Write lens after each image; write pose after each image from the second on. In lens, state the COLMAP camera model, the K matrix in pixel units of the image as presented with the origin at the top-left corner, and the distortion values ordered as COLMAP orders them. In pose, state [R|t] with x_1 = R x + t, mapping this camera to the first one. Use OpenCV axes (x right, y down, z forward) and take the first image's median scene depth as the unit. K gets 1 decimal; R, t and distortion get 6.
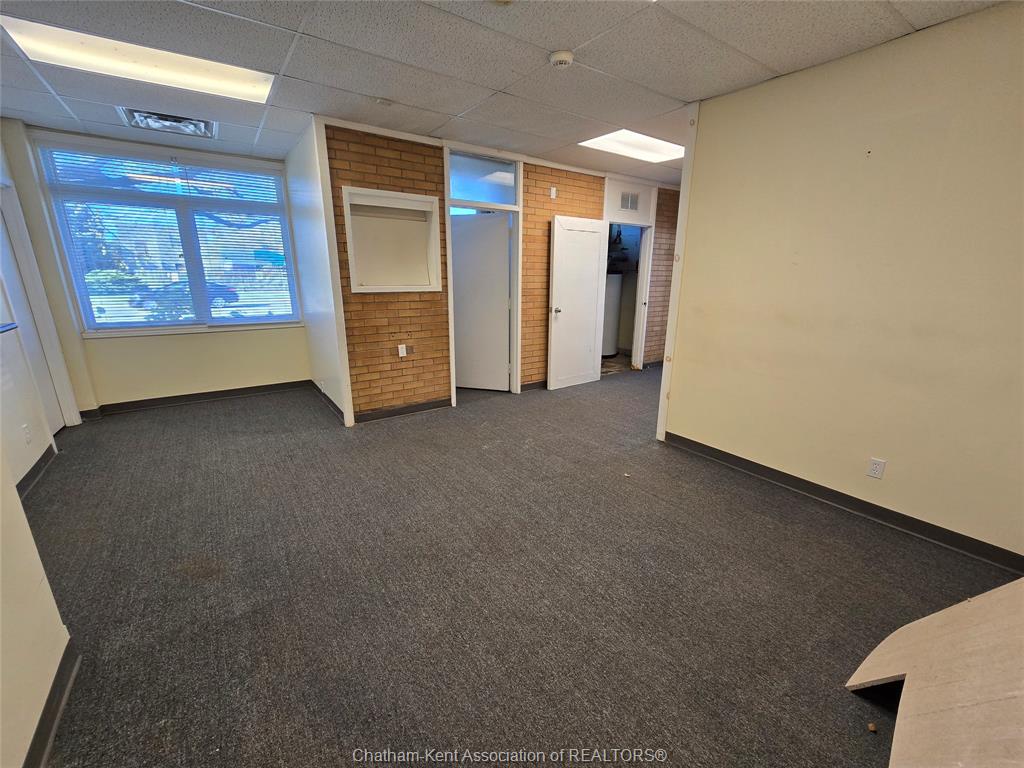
lens RADIAL K [[416.8, 0, 512.8], [0, 416.8, 384.2], [0, 0, 1]] dist [0.000585, 0.000026]
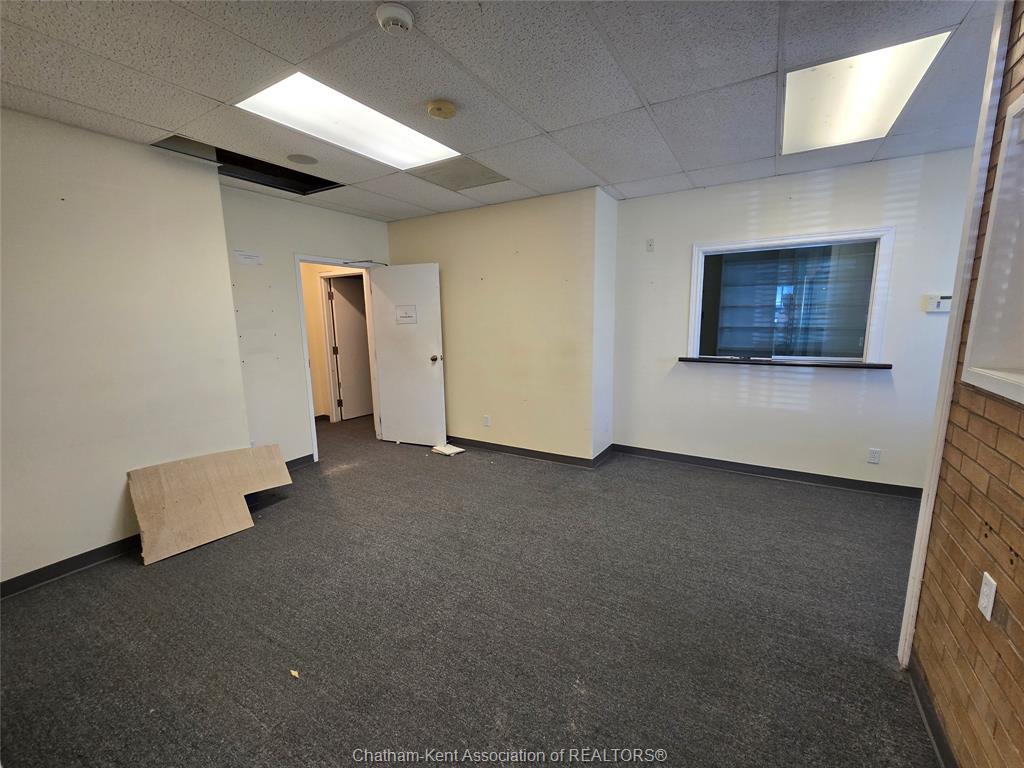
lens RADIAL K [[416.8, 0, 512.6], [0, 416.8, 385.0], [0, 0, 1]] dist [0.000585, 0.000026]
pose [[-0.915687, 0.066442, -0.396362, 0.232289], [-0.103971, 0.913501, 0.393327, -0.467715], [0.388210, 0.401375, -0.829573, 1.667099]]
